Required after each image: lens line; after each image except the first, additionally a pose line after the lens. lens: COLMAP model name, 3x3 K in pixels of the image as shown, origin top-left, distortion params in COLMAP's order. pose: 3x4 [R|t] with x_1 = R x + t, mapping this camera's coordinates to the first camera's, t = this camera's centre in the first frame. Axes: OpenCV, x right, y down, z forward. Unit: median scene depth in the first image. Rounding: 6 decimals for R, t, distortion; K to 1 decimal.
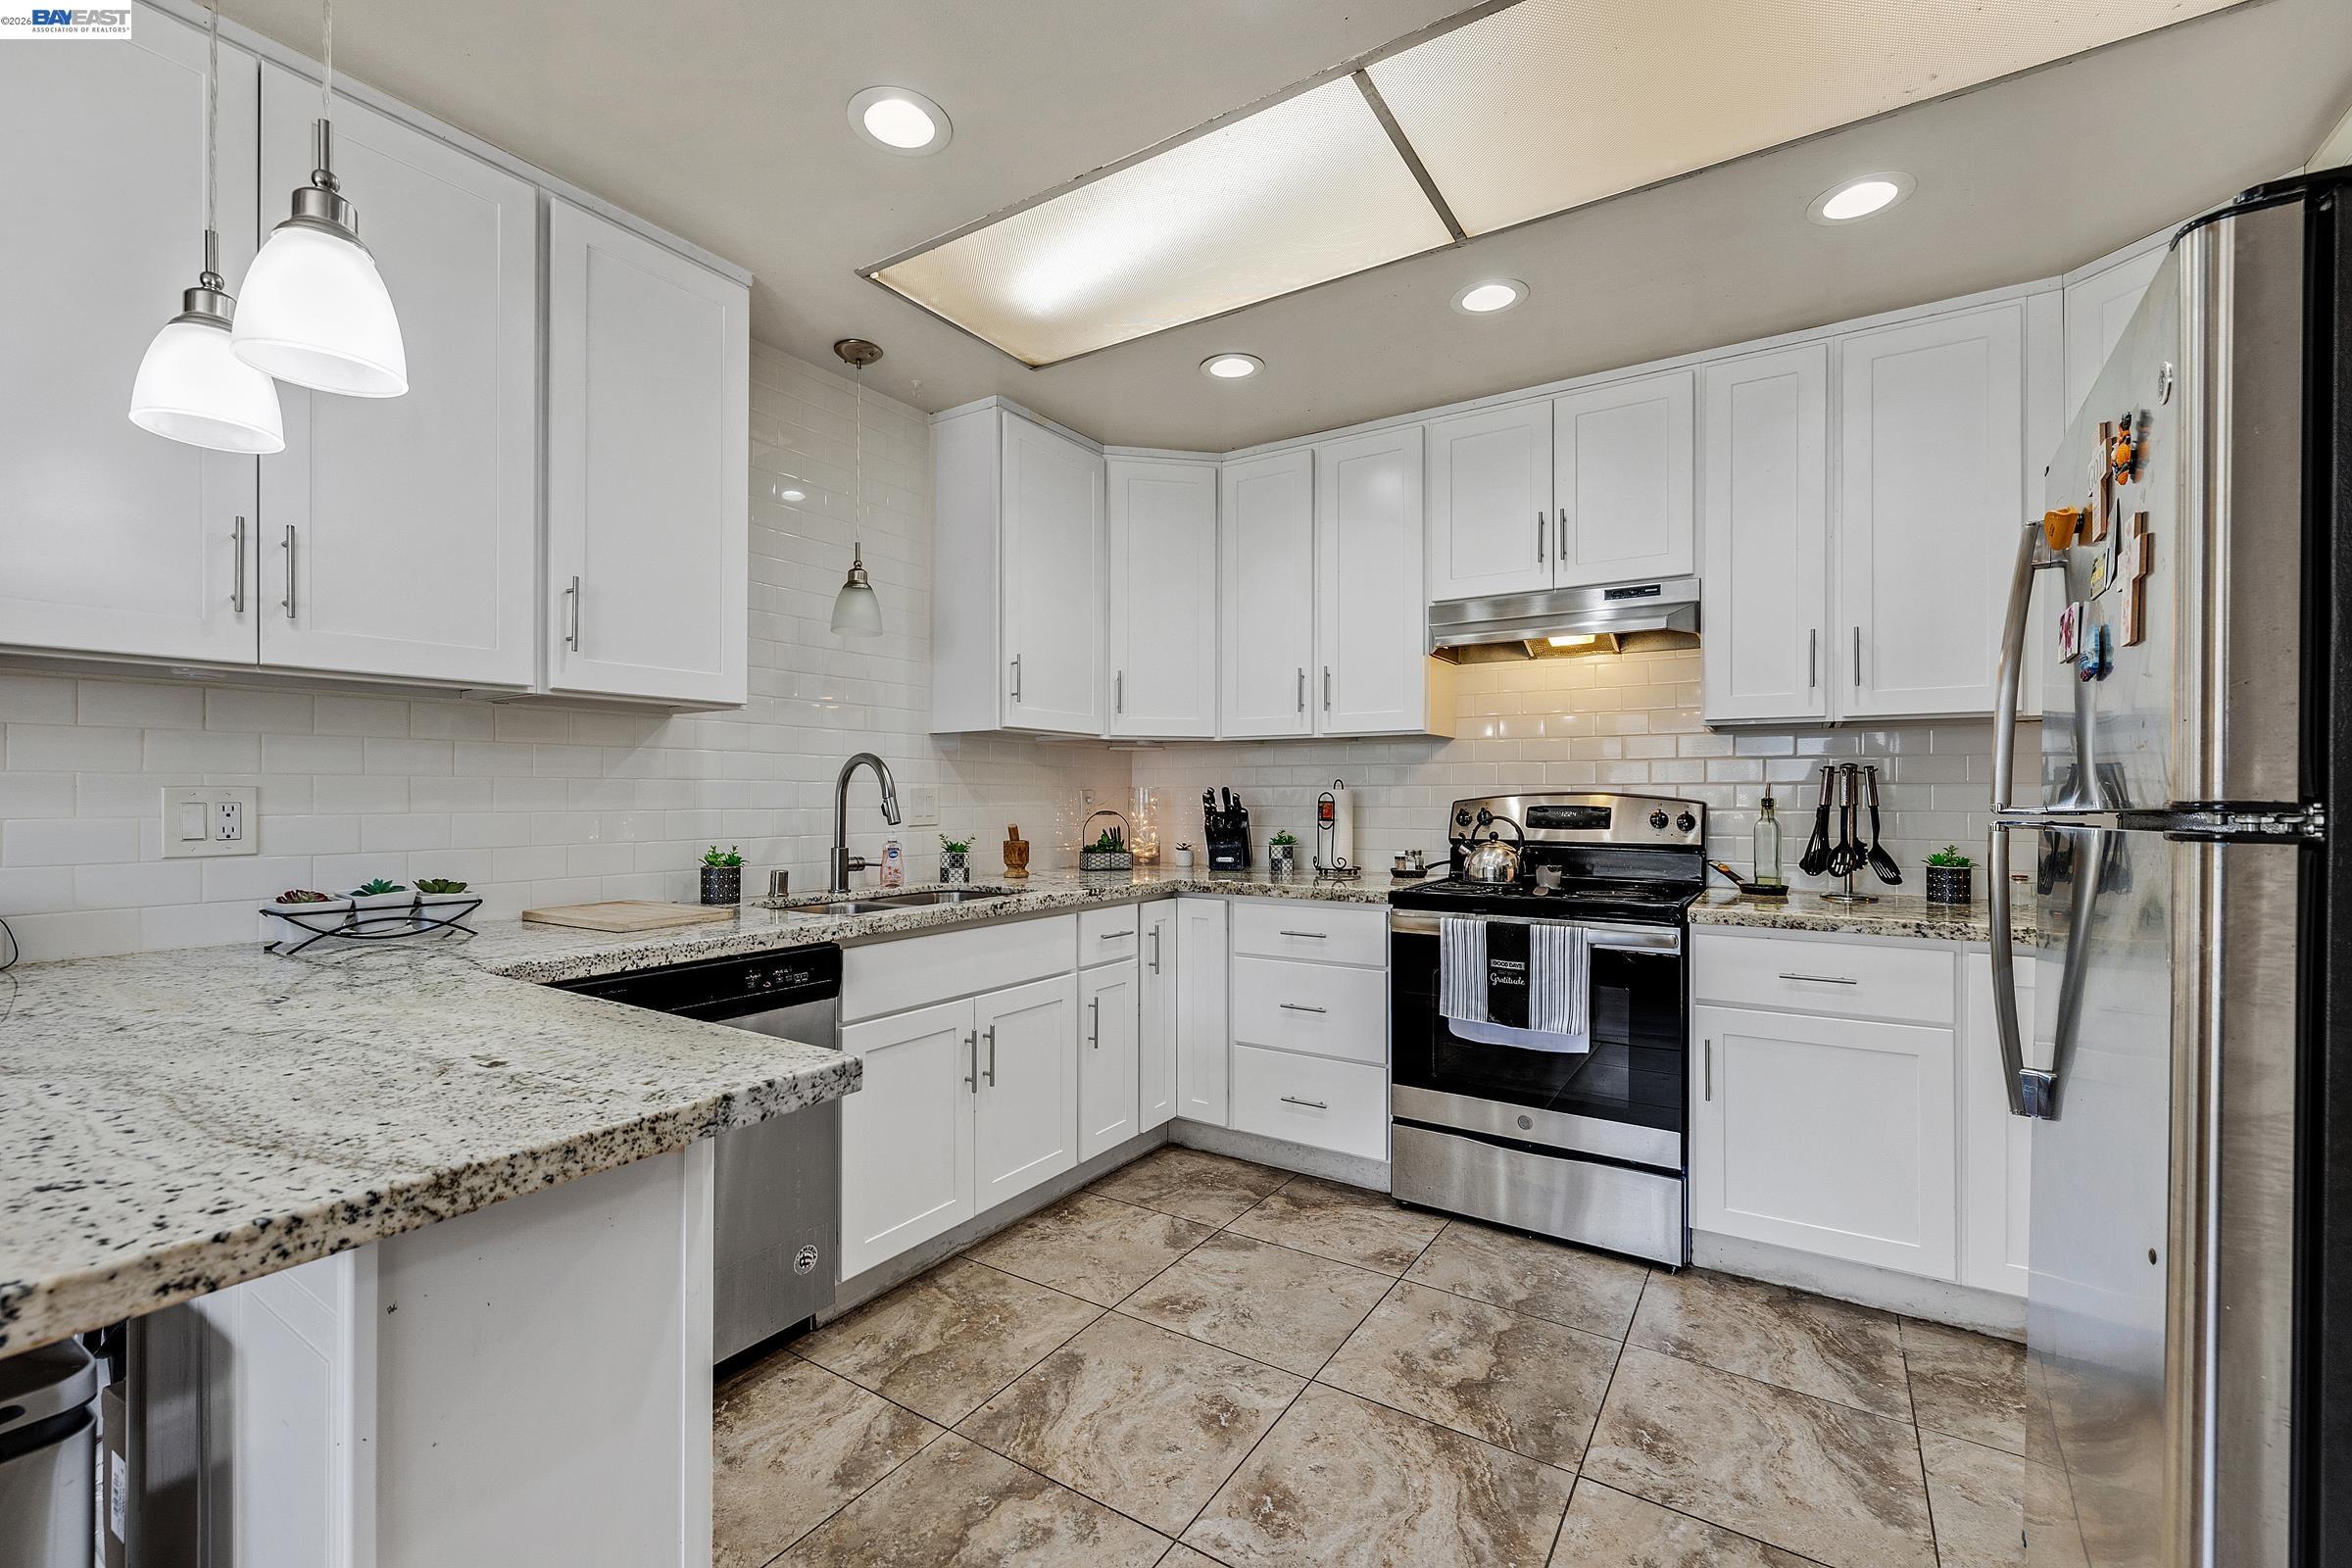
lens RADIAL K [[983.2, 0, 1168.7], [0, 983.2, 786.6], [0, 0, 1]] dist [-0.000429, -0.000256]
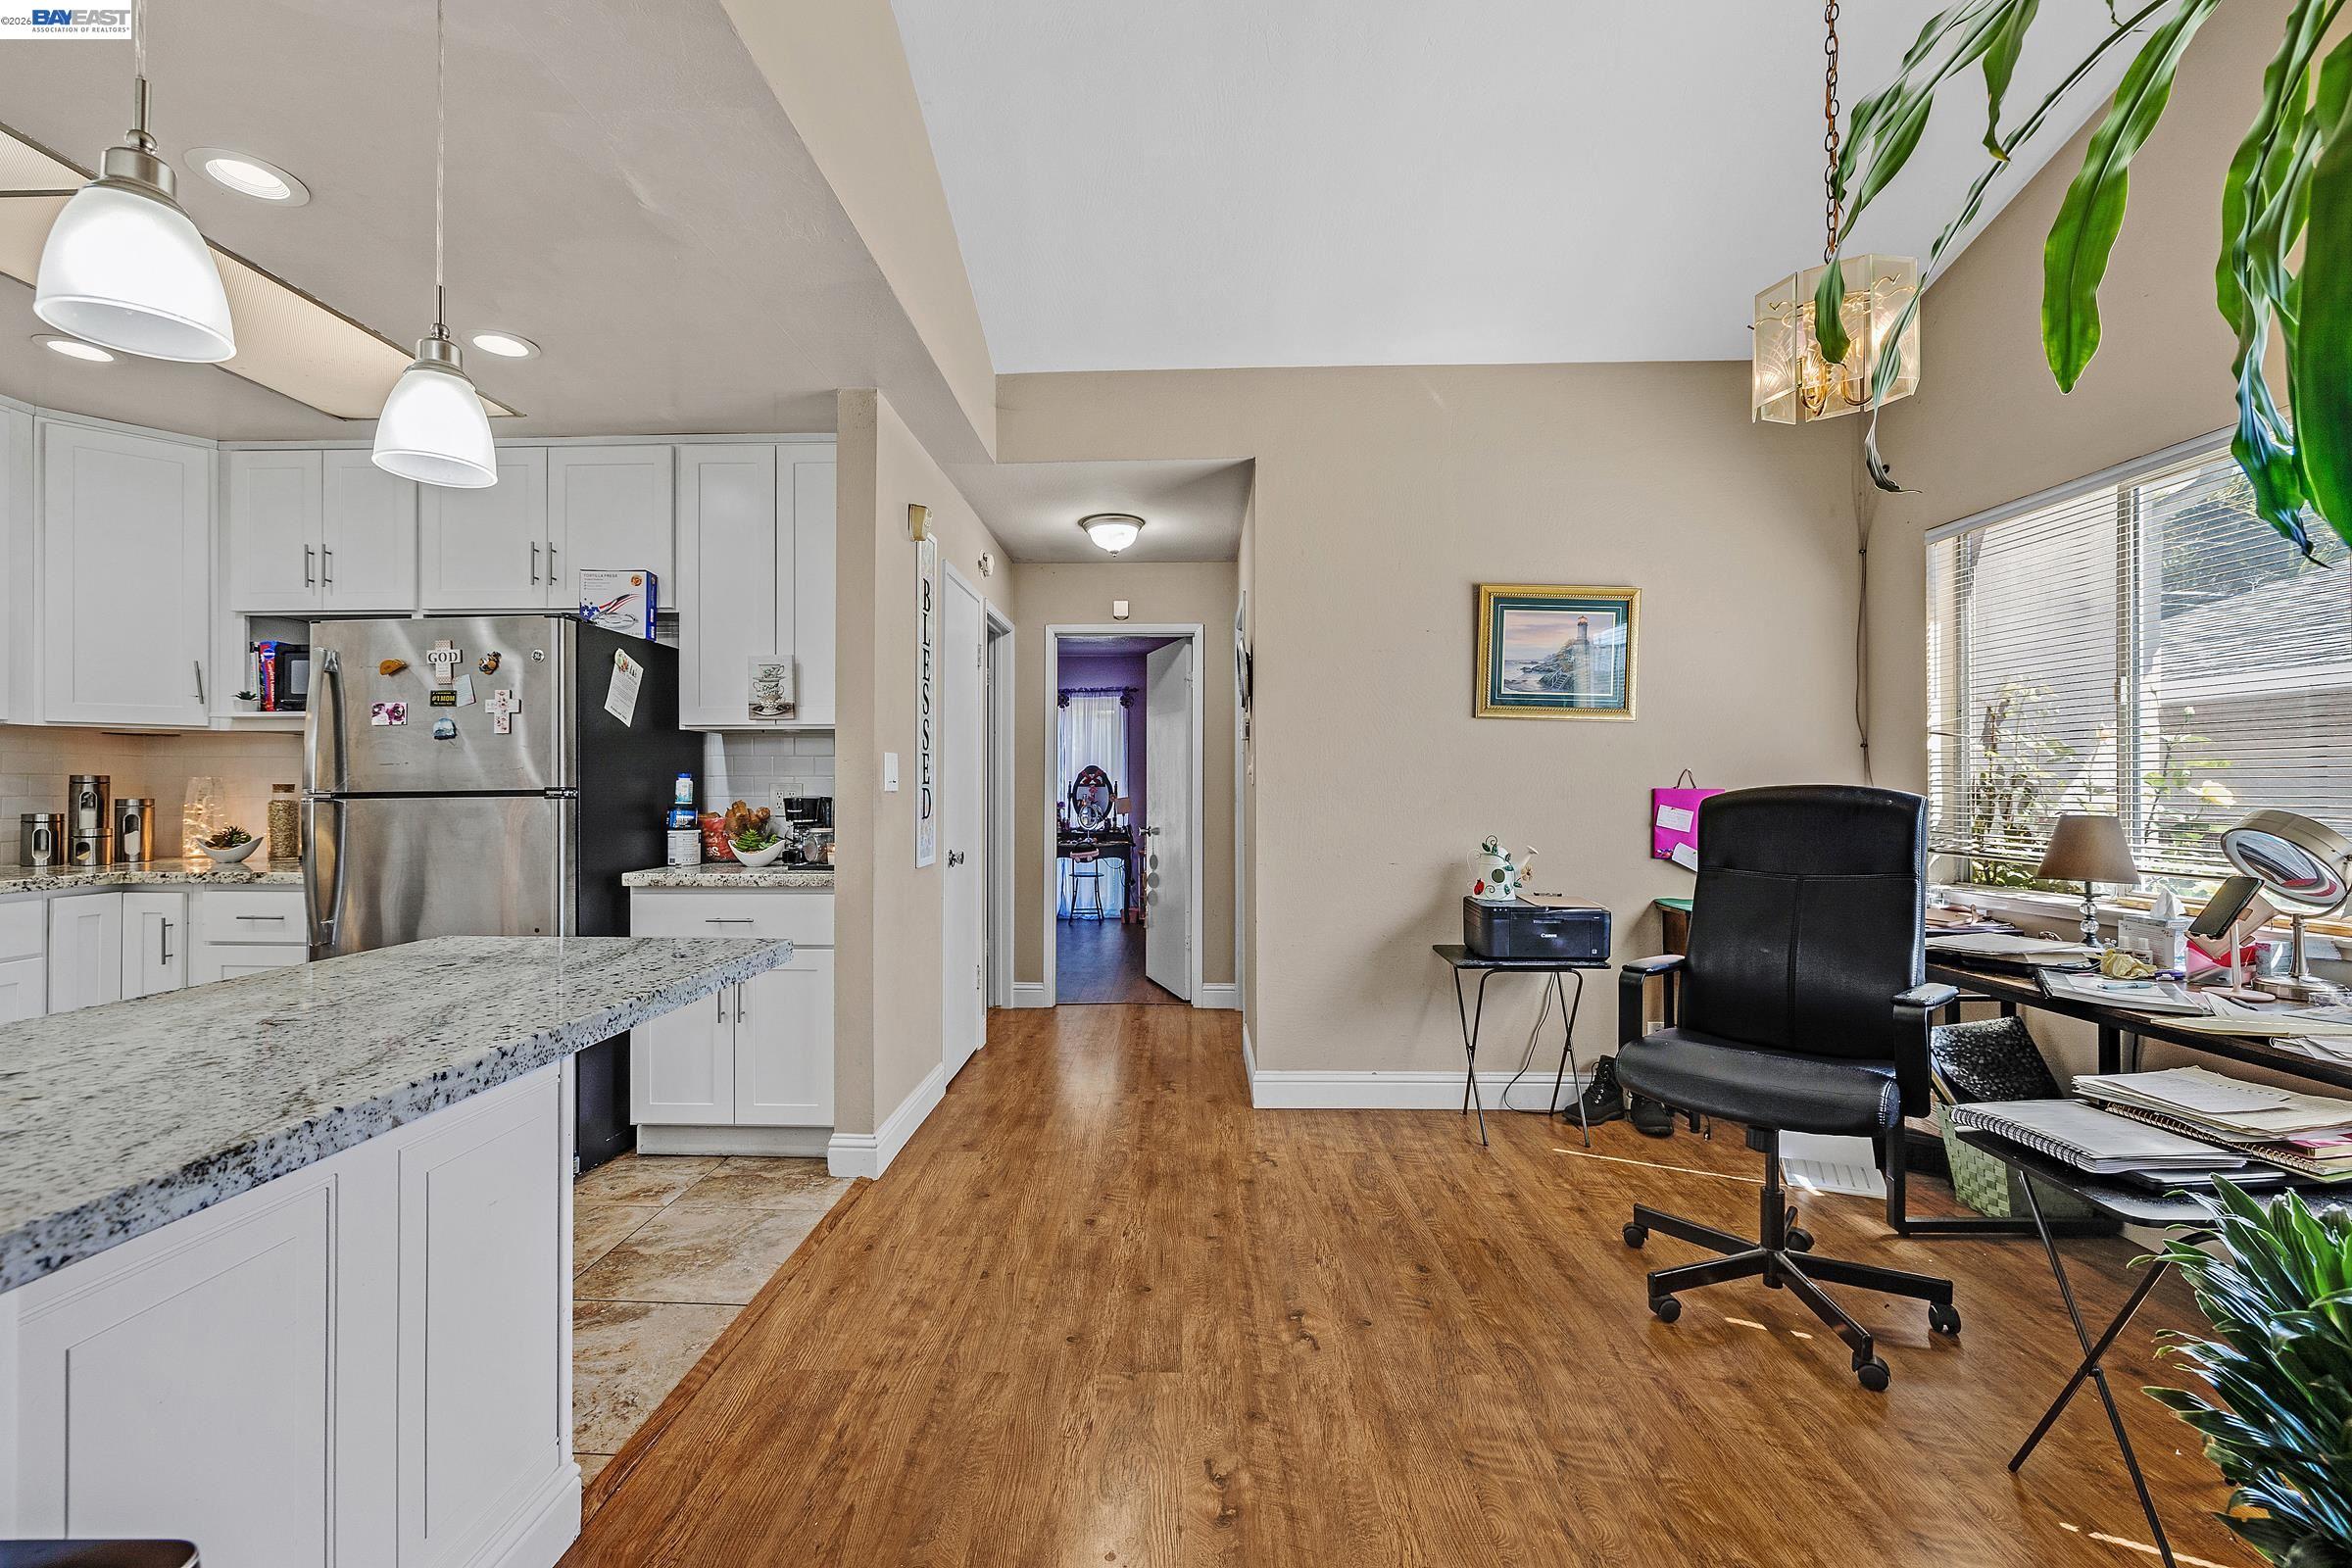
lens RADIAL K [[983.2, 0, 1170.2], [0, 983.2, 783.7], [0, 0, 1]] dist [-0.000429, -0.000256]
pose [[-0.527483, 0.000230, 0.849566, -0.958521], [-0.010473, 0.999922, -0.006774, 0.001014], [-0.849501, -0.012471, -0.527439, 0.321996]]
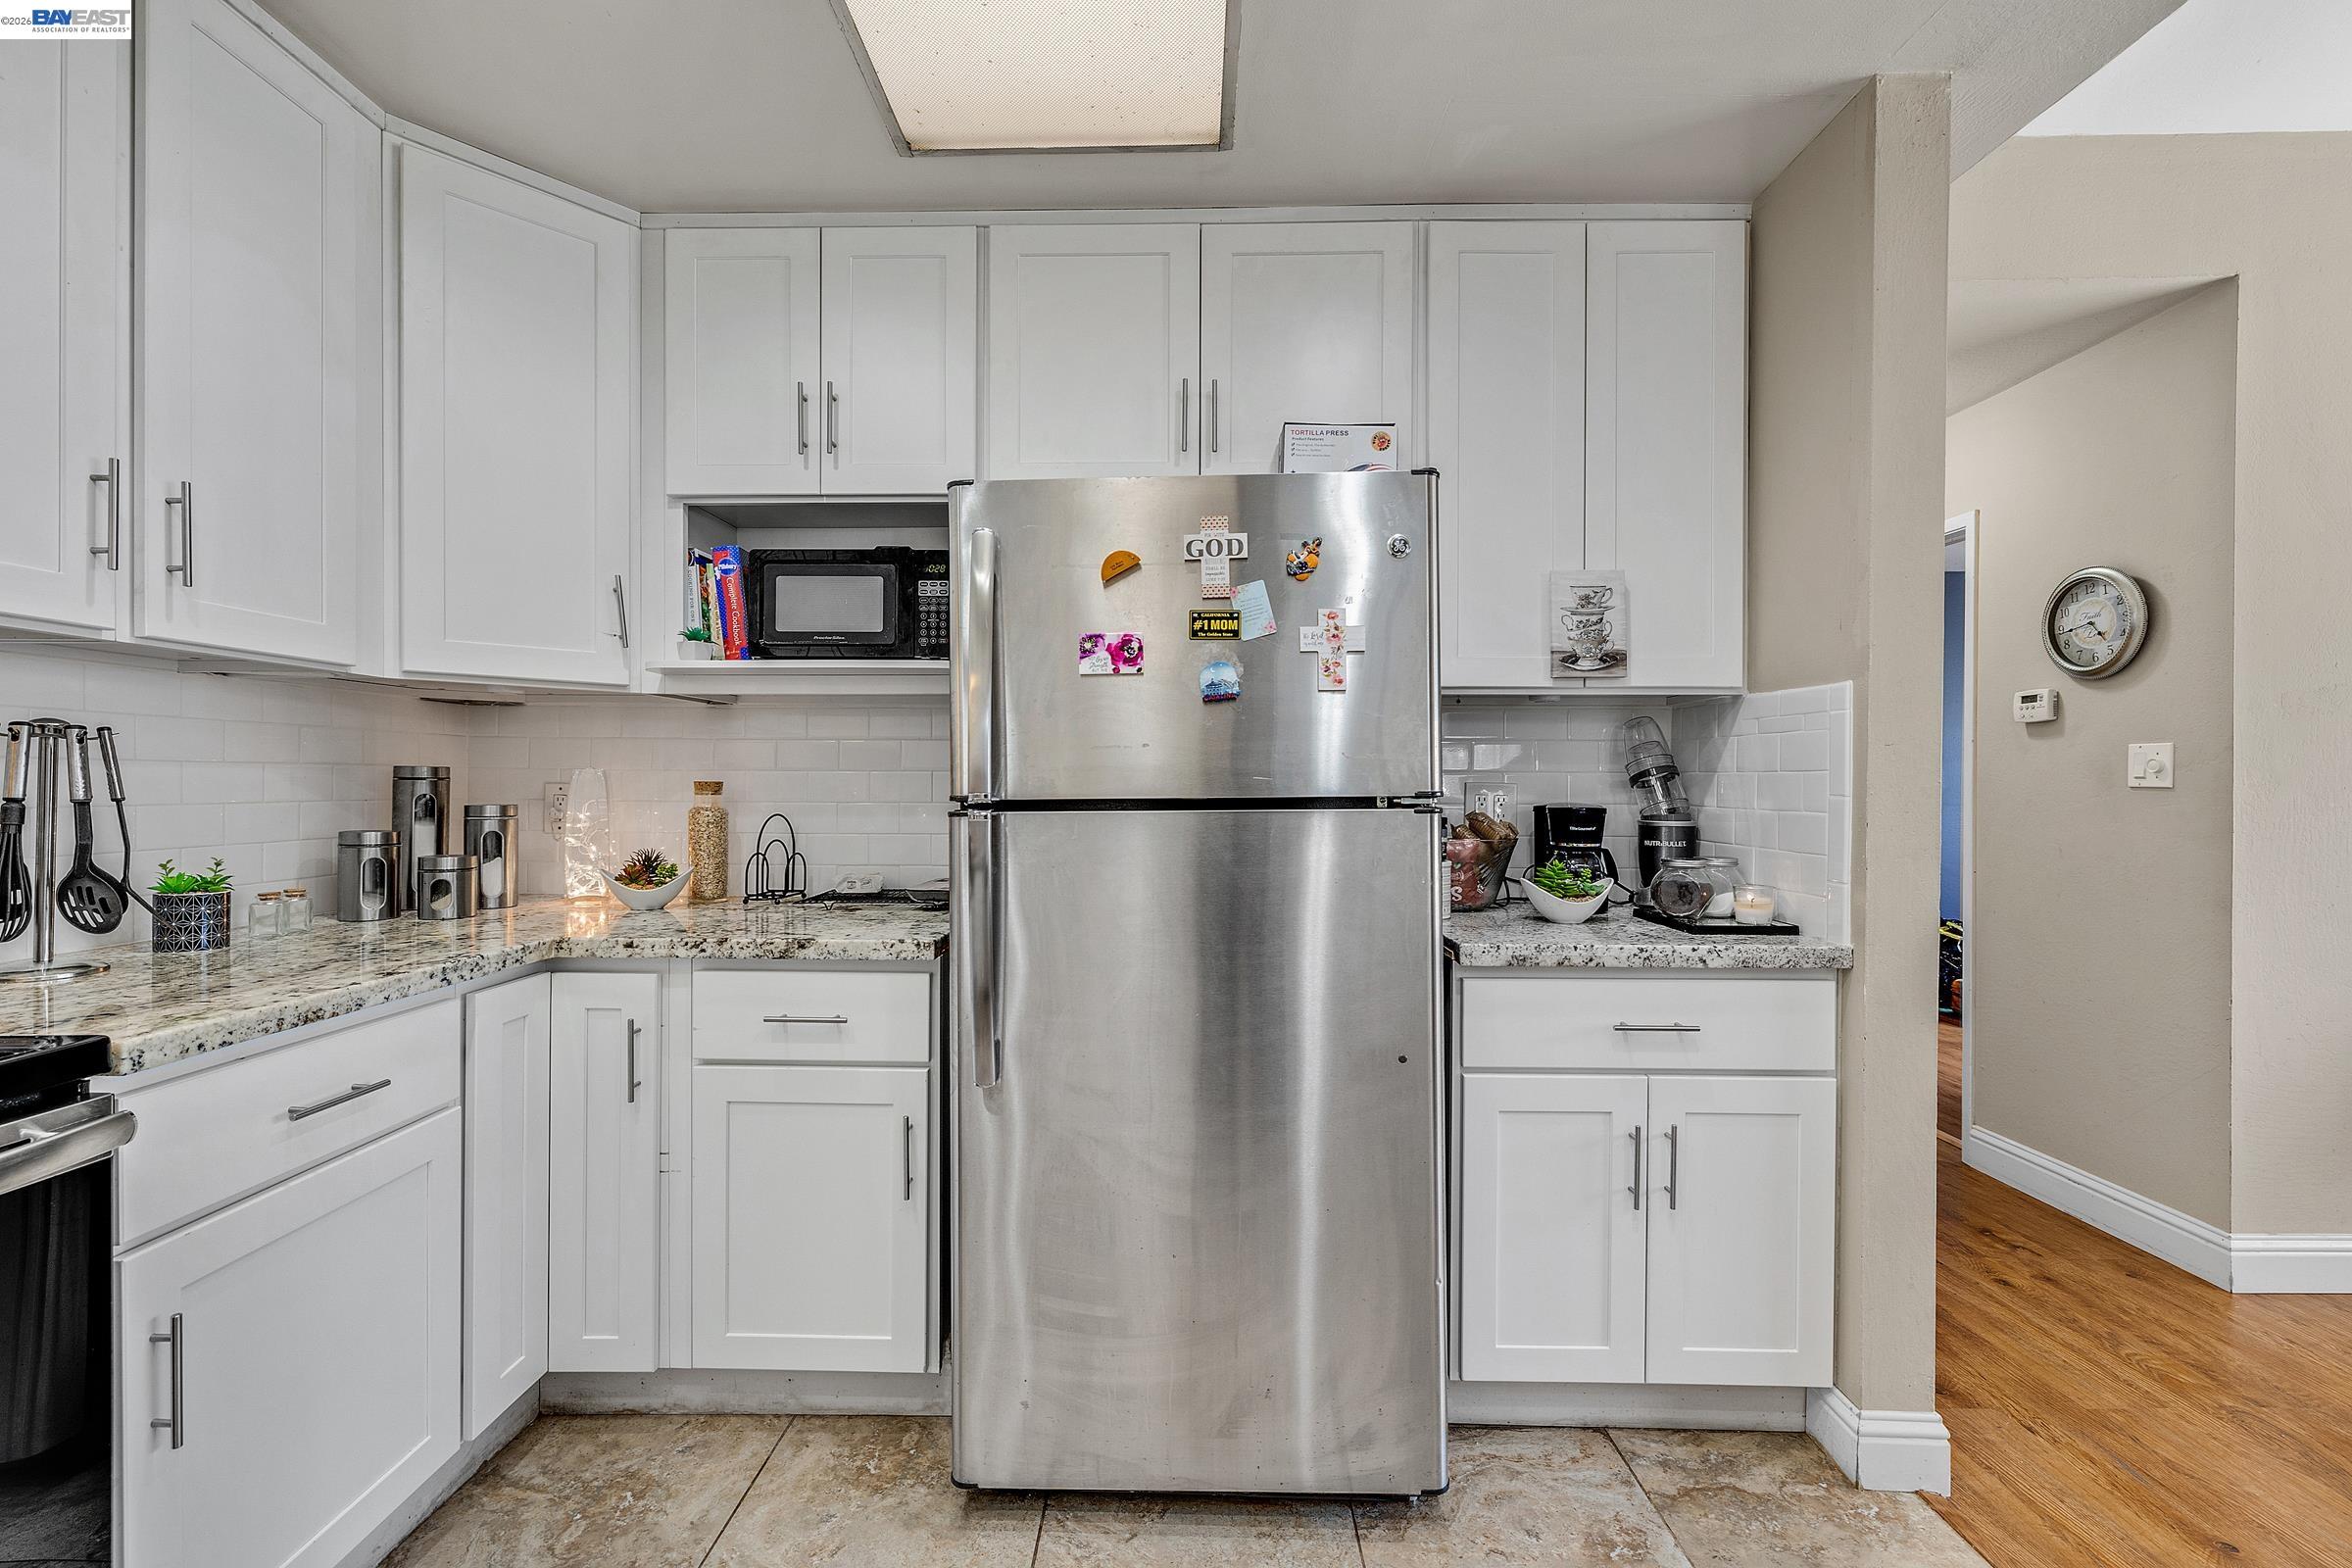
lens RADIAL K [[983.2, 0, 1177.7], [0, 983.2, 790.1], [0, 0, 1]] dist [-0.000429, -0.000256]
pose [[-0.536093, -0.009759, 0.844102, -0.077013], [-0.014201, 0.999896, 0.002541, 0.004646], [-0.844039, -0.010625, -0.536176, 0.770664]]
